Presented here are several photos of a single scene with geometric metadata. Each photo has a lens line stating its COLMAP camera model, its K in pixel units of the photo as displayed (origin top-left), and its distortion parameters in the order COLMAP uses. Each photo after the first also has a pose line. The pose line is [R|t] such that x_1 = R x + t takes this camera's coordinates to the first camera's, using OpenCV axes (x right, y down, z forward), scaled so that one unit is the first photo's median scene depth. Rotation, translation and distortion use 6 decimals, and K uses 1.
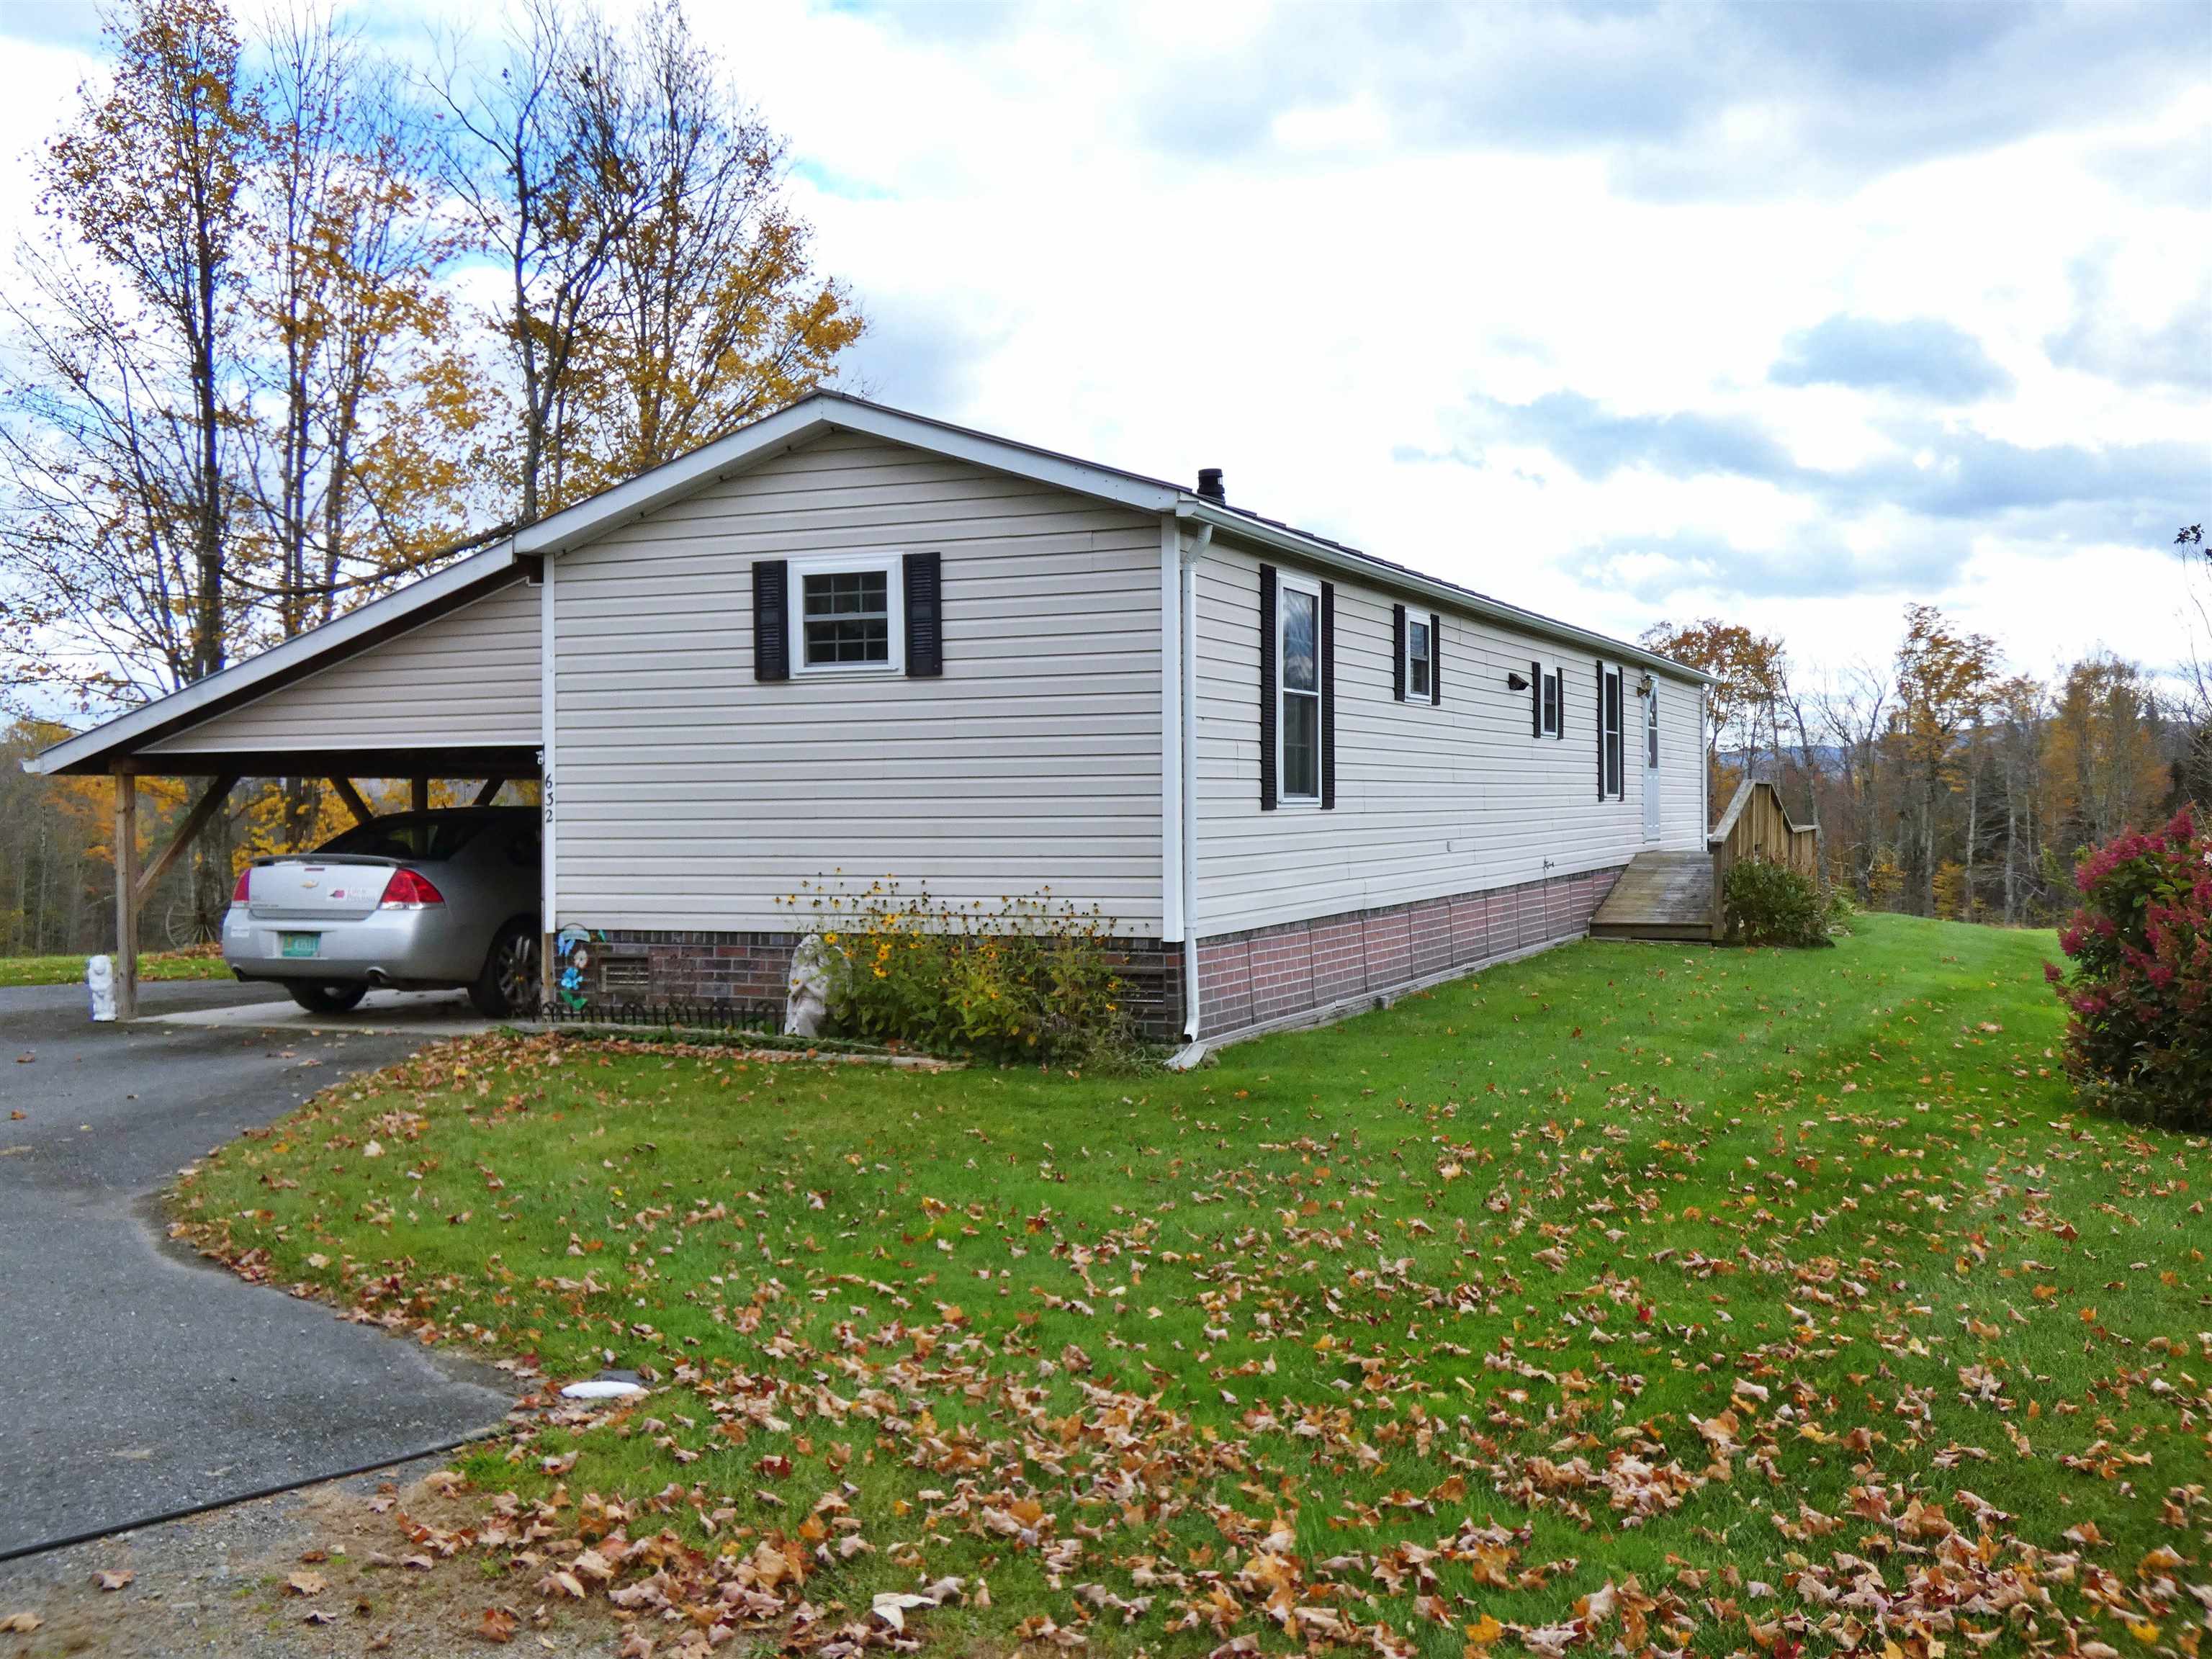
lens RADIAL K [[2207.1, 0, 1106.0], [0, 2207.1, 829.5], [0, 0, 1]] dist [0.008160, -0.005536]
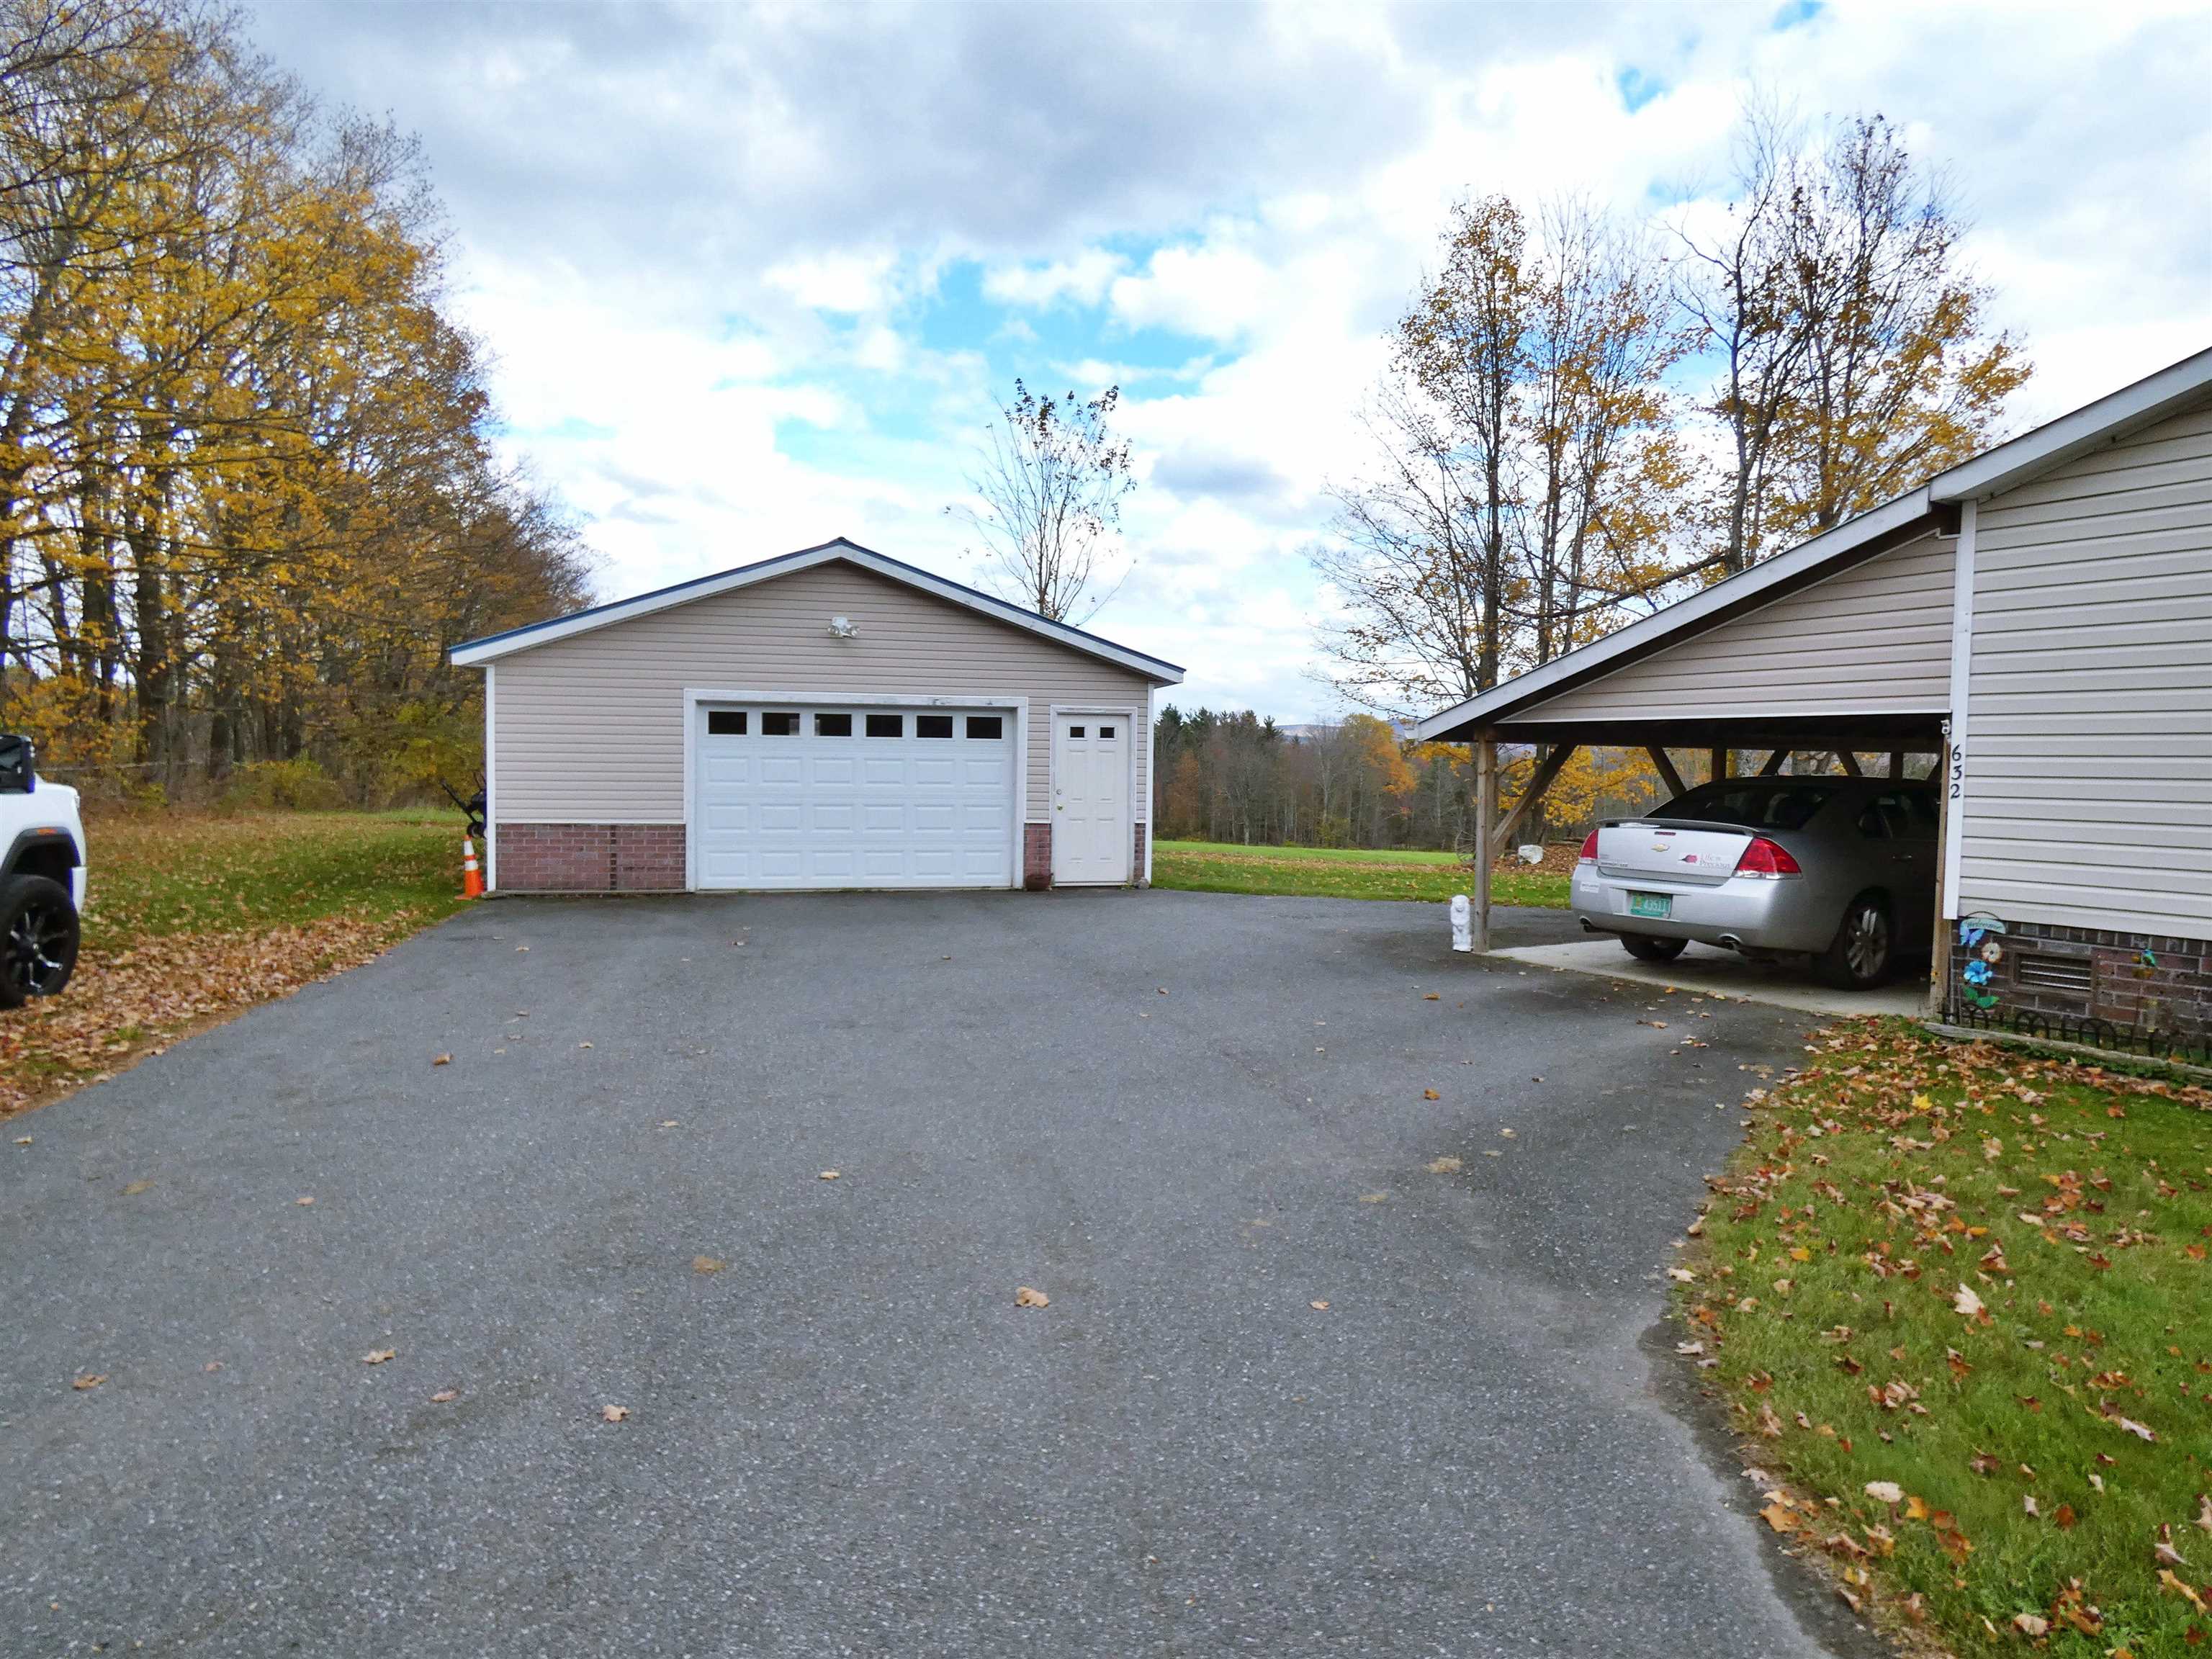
lens RADIAL K [[1319.2, 0, 1106.0], [0, 1319.2, 829.5], [0, 0, 1]] dist [0.000964, -0.000195]
pose [[0.803337, 0.049101, -0.593497, -0.088099], [-0.026023, 0.998538, 0.047386, -0.002947], [0.594956, -0.022623, 0.803440, 0.149183]]
